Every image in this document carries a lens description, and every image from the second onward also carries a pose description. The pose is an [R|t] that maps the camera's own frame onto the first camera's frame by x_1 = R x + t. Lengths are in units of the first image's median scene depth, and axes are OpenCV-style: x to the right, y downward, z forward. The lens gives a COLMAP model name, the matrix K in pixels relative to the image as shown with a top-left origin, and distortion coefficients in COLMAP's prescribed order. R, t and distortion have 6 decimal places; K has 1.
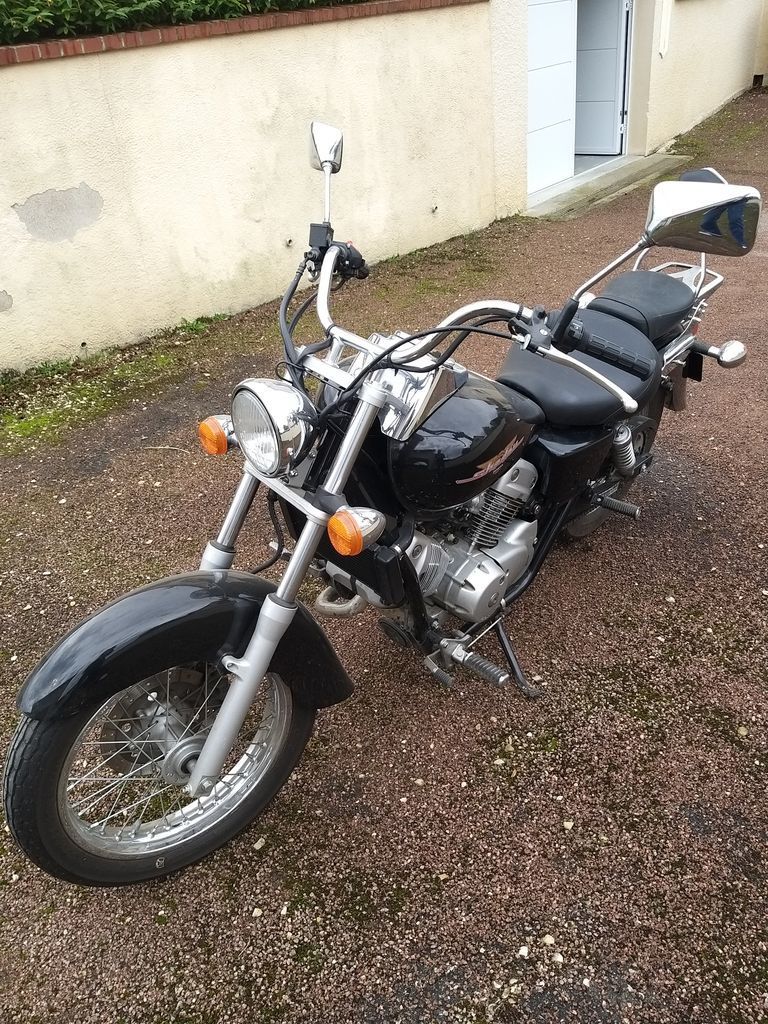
lens RADIAL K [[803.9, 0, 379.9], [0, 803.9, 517.0], [0, 0, 1]] dist [0.015507, -0.062661]
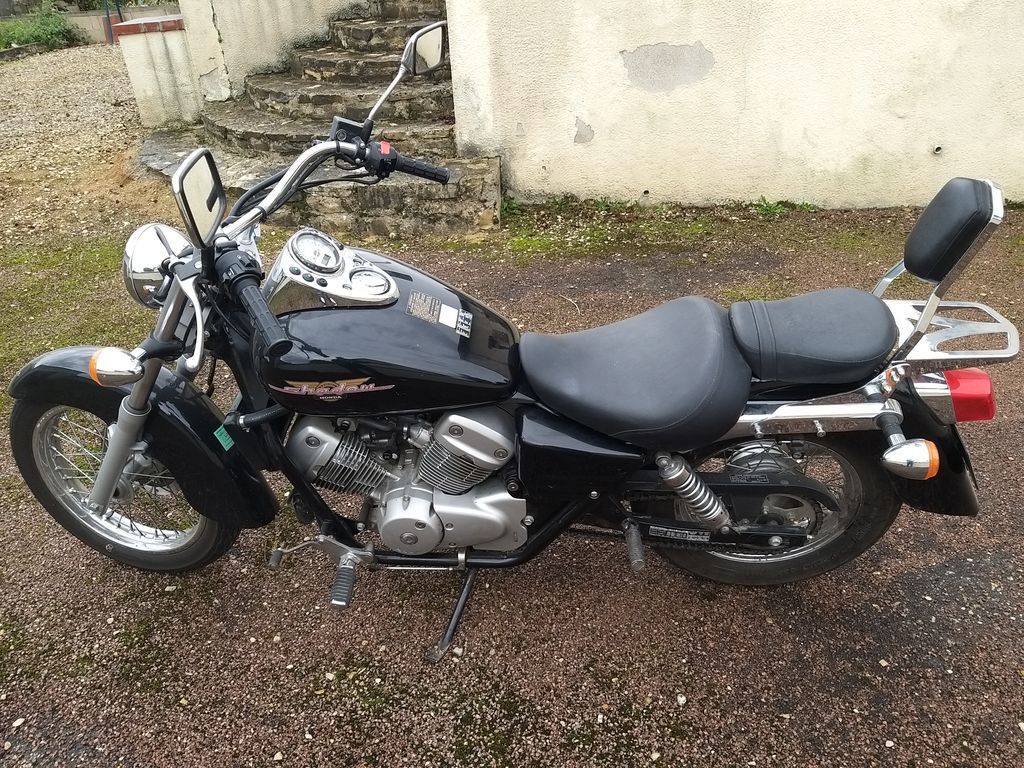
lens RADIAL K [[803.9, 0, 501.2], [0, 803.9, 388.2], [0, 0, 1]] dist [0.015507, -0.062661]
pose [[0.623620, 0.434441, -0.649892, 0.317999], [-0.410739, 0.889447, 0.200444, -0.124041], [0.665125, 0.141935, 0.733119, 0.145916]]
